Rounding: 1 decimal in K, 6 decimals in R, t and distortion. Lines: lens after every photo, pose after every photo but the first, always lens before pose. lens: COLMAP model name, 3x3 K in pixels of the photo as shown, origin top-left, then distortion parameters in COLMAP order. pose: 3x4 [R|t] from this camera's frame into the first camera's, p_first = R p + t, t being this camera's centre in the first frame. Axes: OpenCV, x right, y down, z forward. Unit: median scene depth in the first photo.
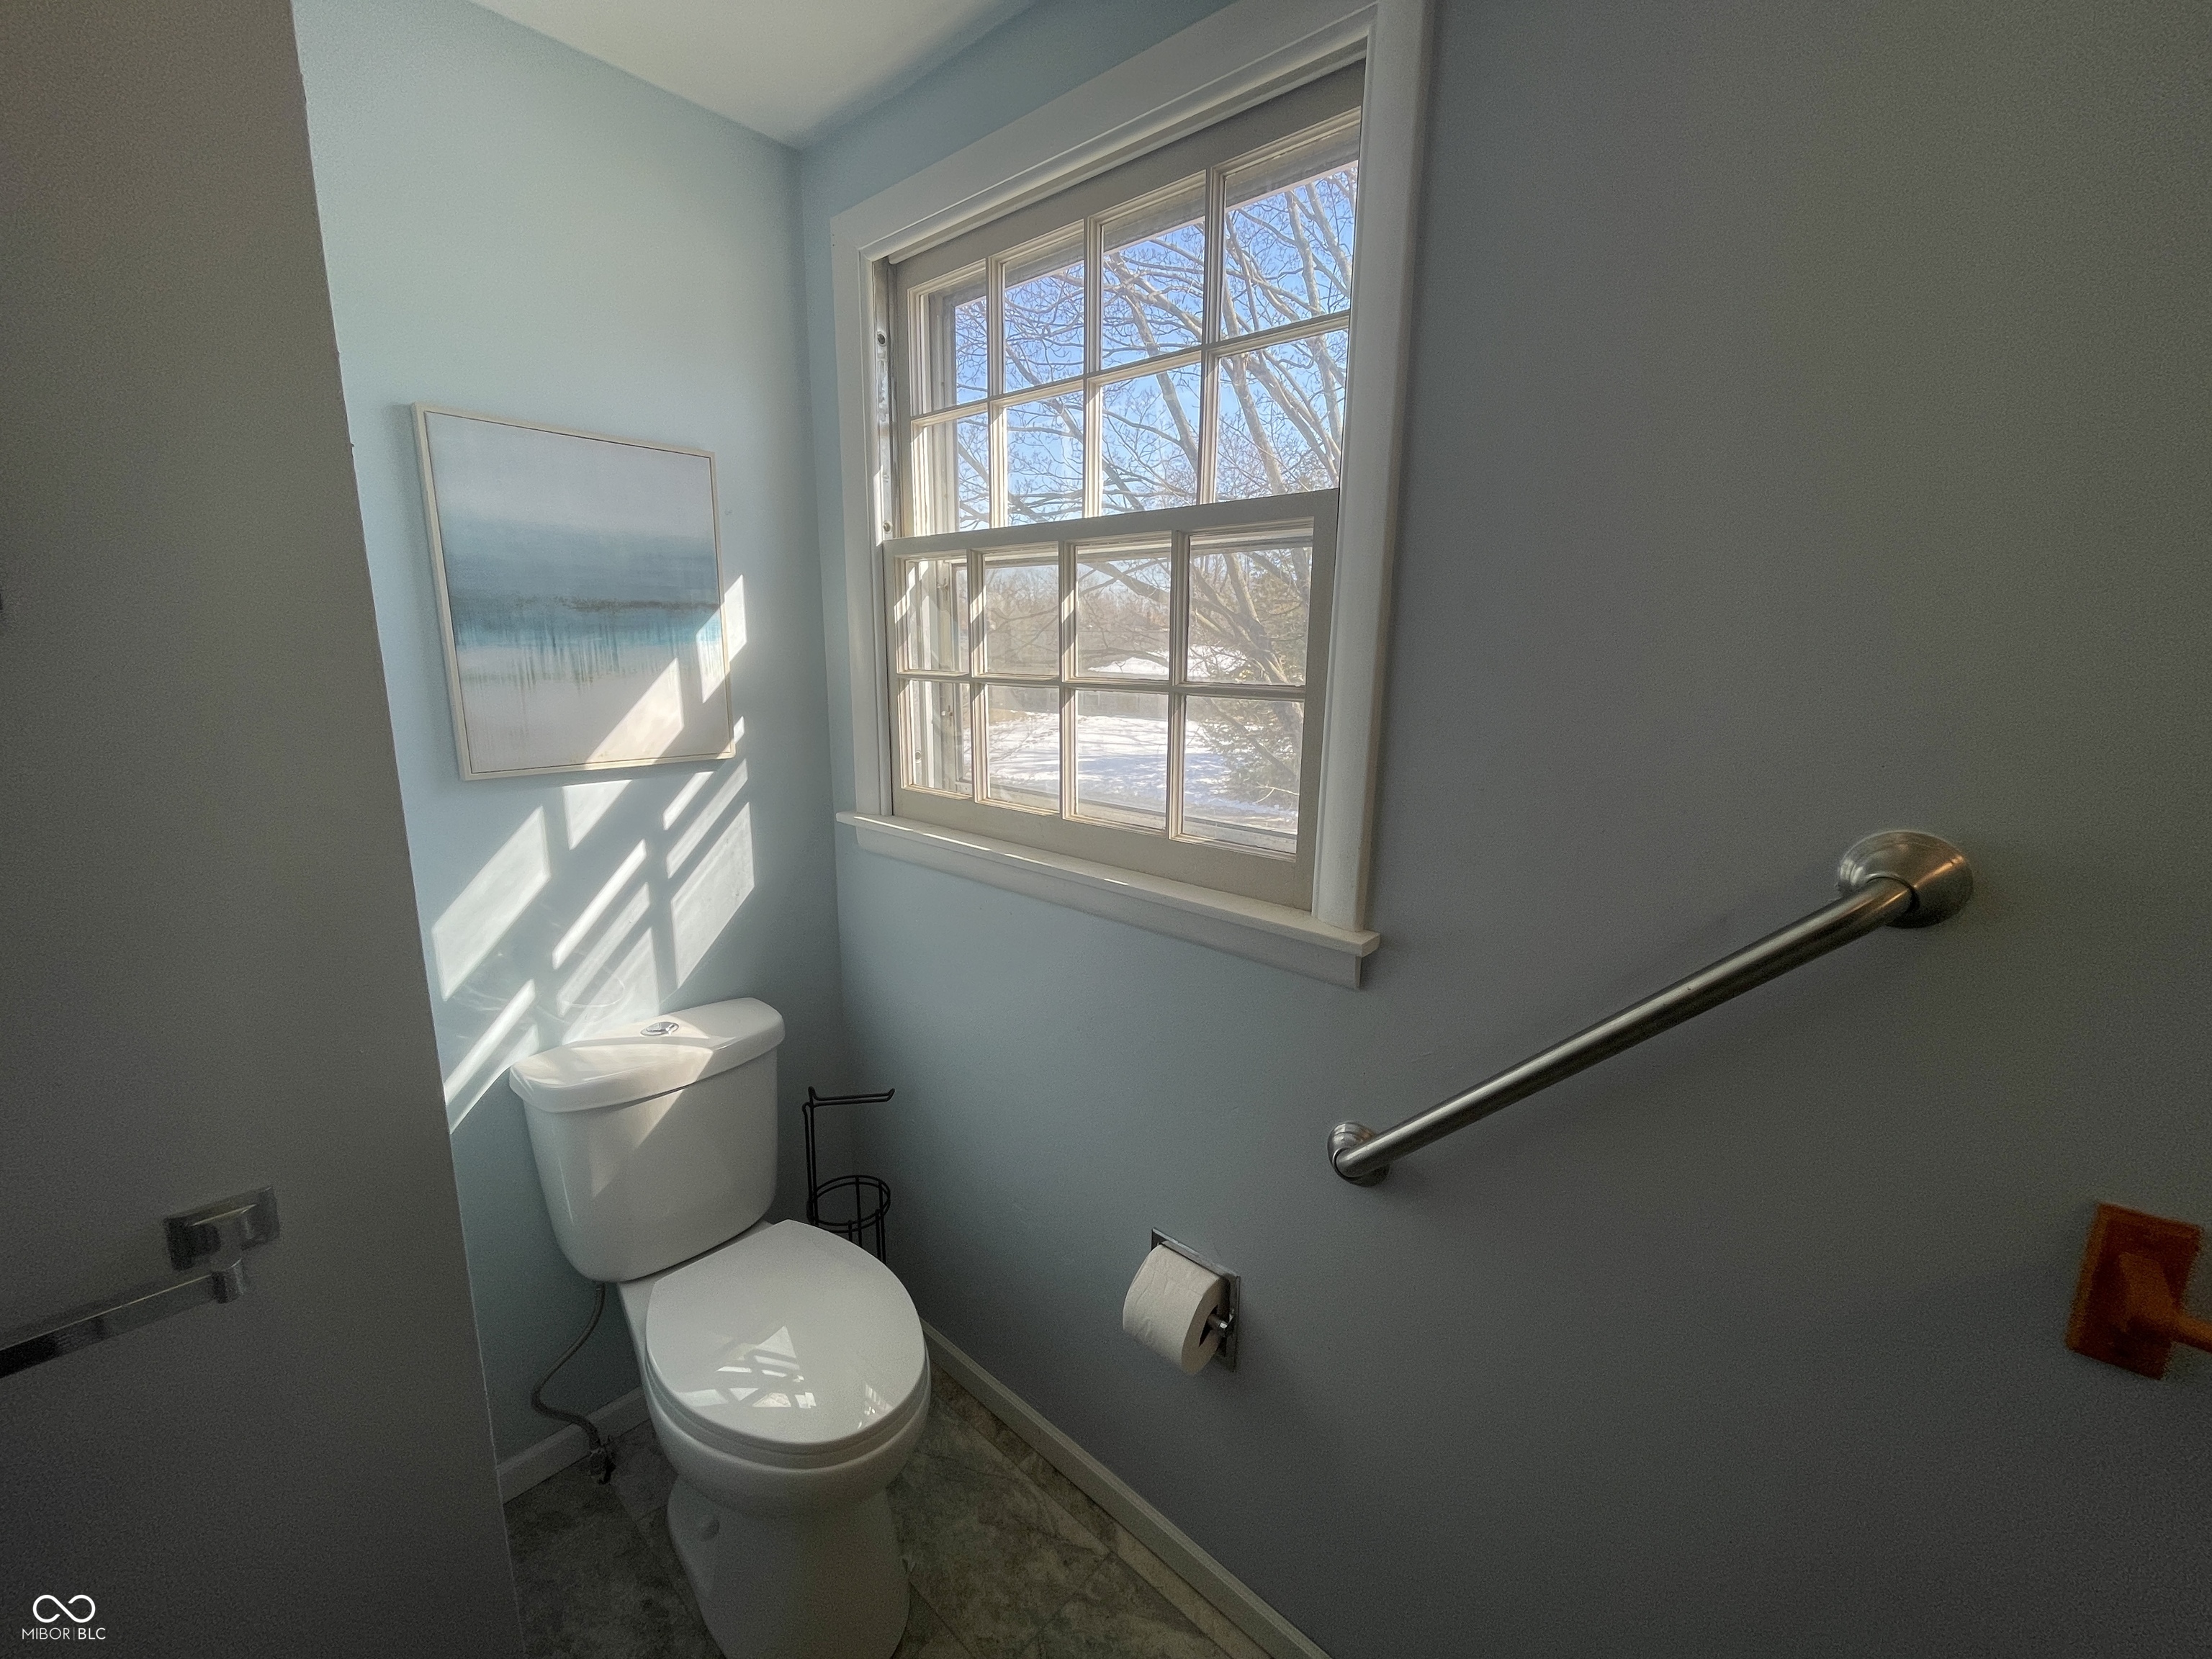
lens RADIAL K [[877.1, 0, 1114.0], [0, 877.1, 853.2], [0, 0, 1]] dist [0.098170, 0.000006]
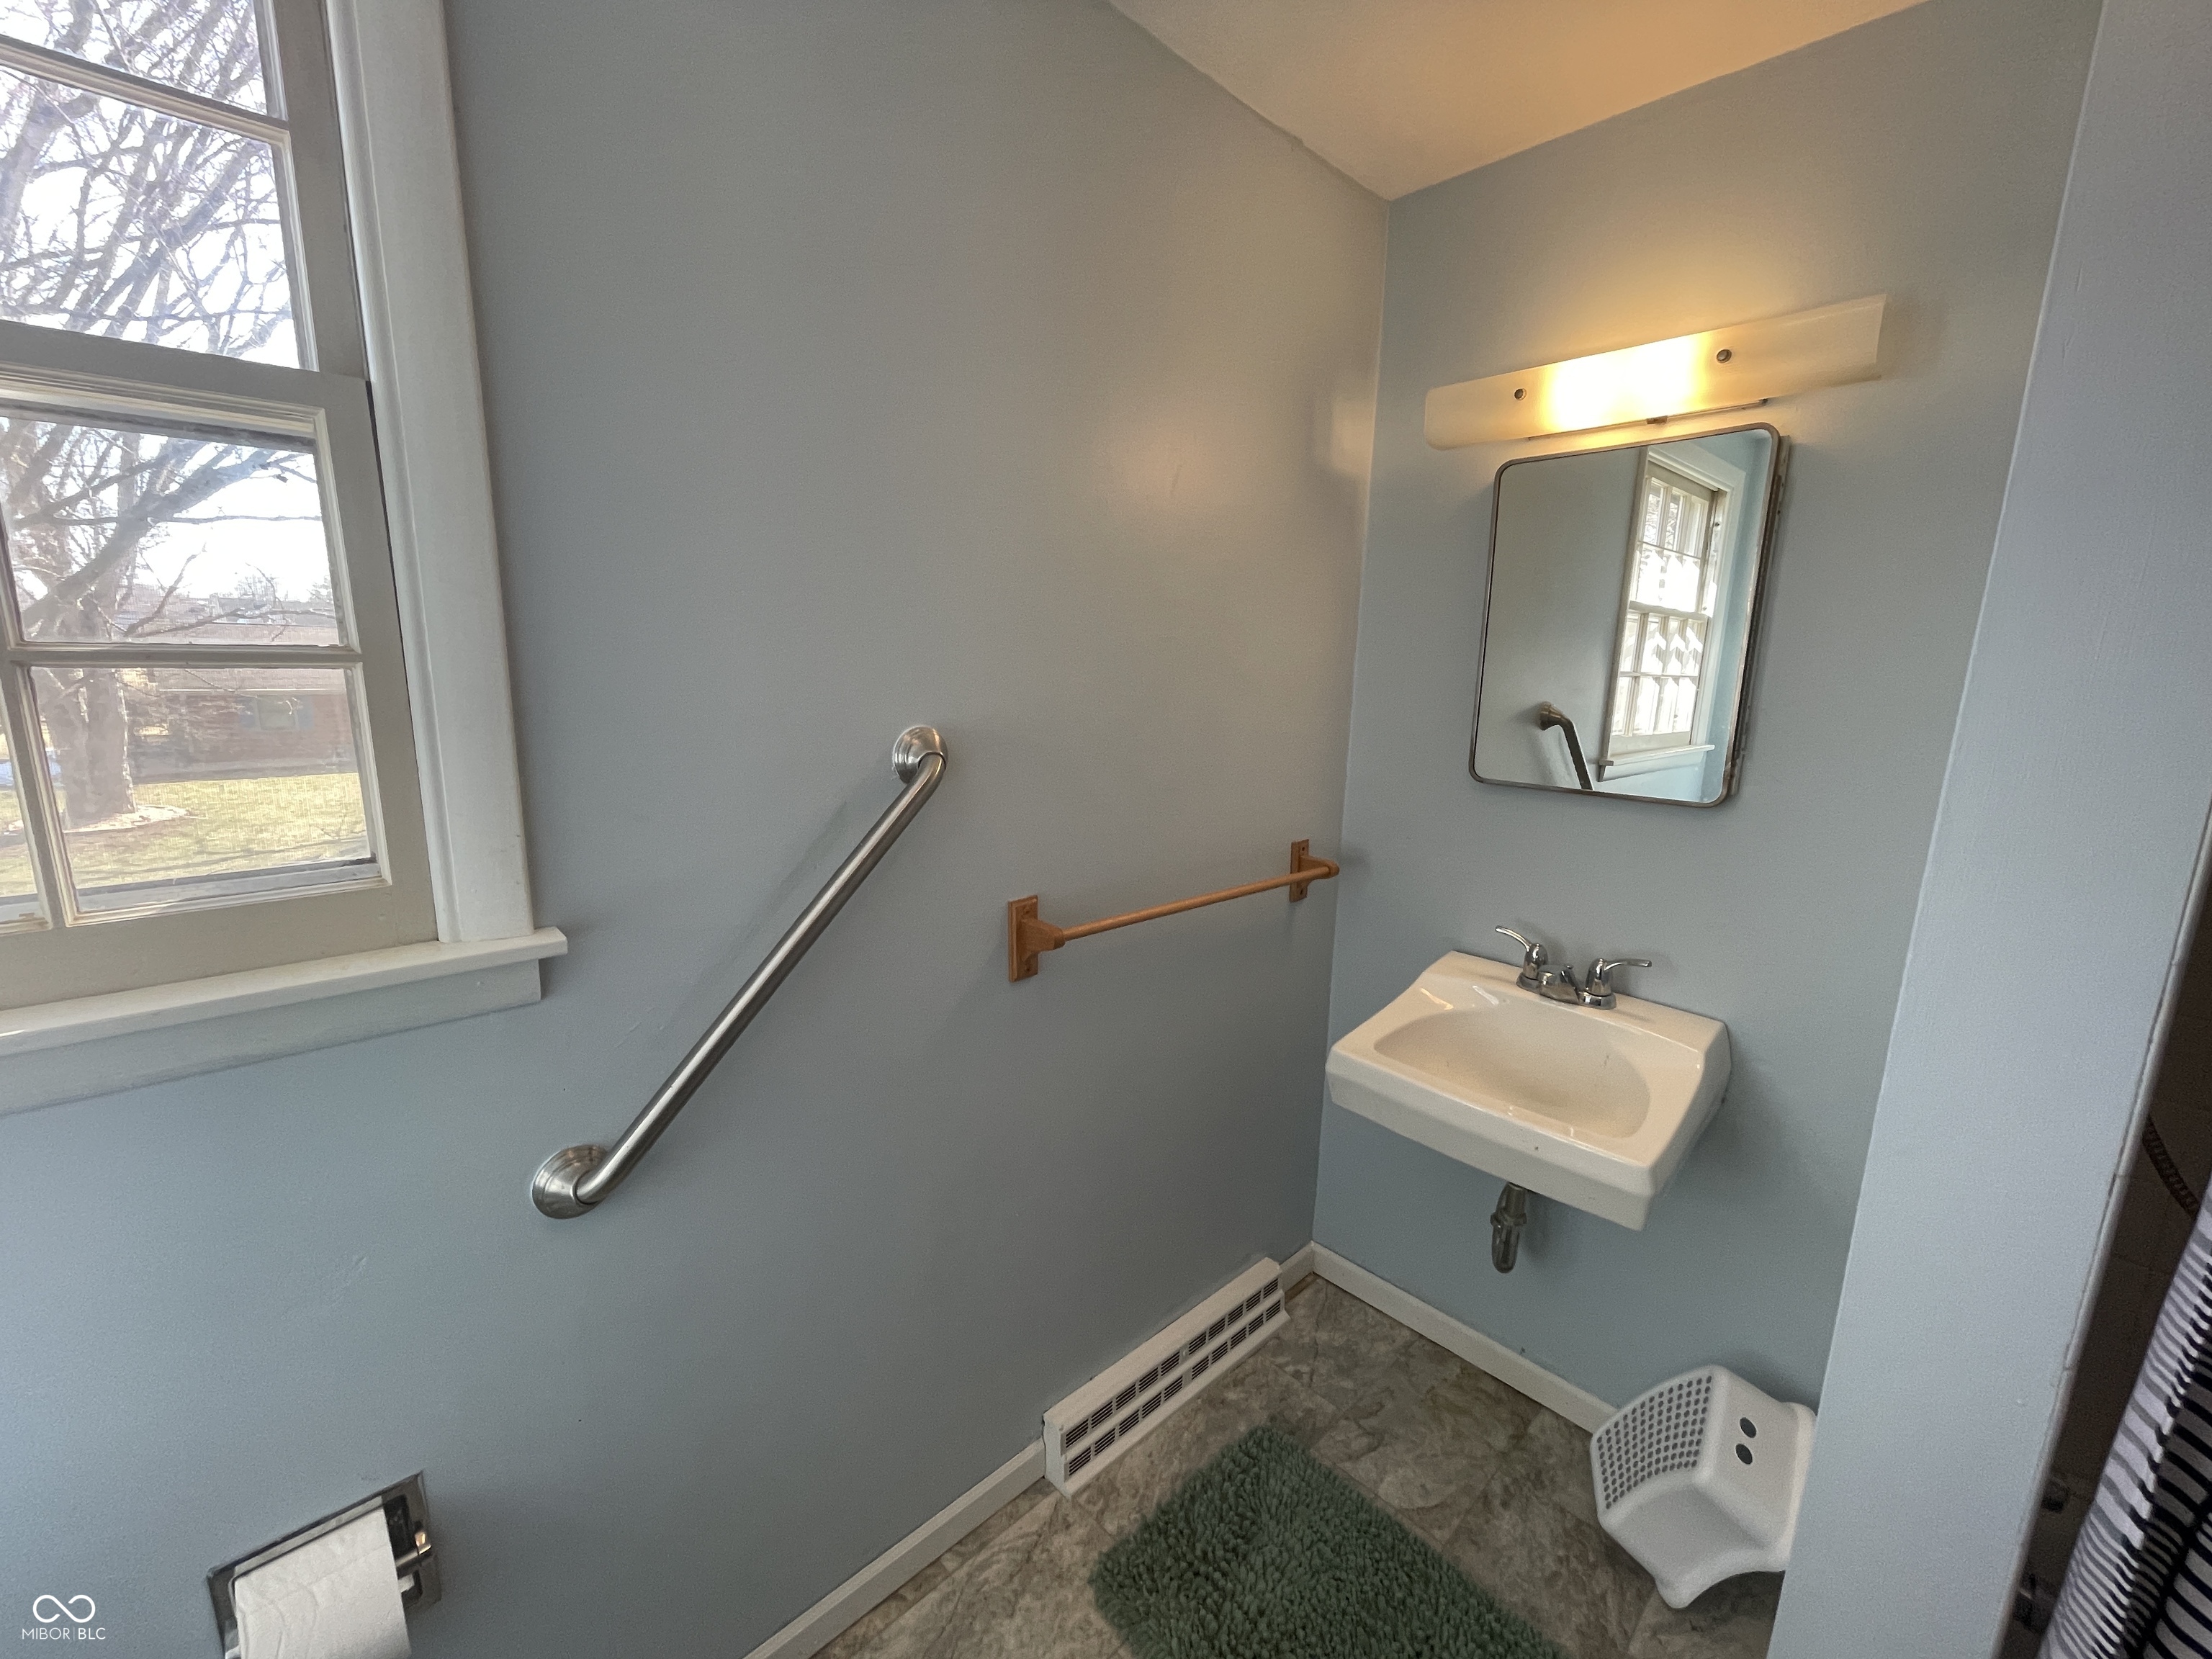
lens RADIAL K [[905.9, 0, 1108.1], [0, 905.9, 824.3], [0, 0, 1]] dist [0.000531, 0.004956]
pose [[0.101353, -0.223592, 0.969399, -0.752971], [0.164498, 0.964770, 0.205326, -0.151207], [-0.981156, 0.138654, 0.134563, 0.648430]]
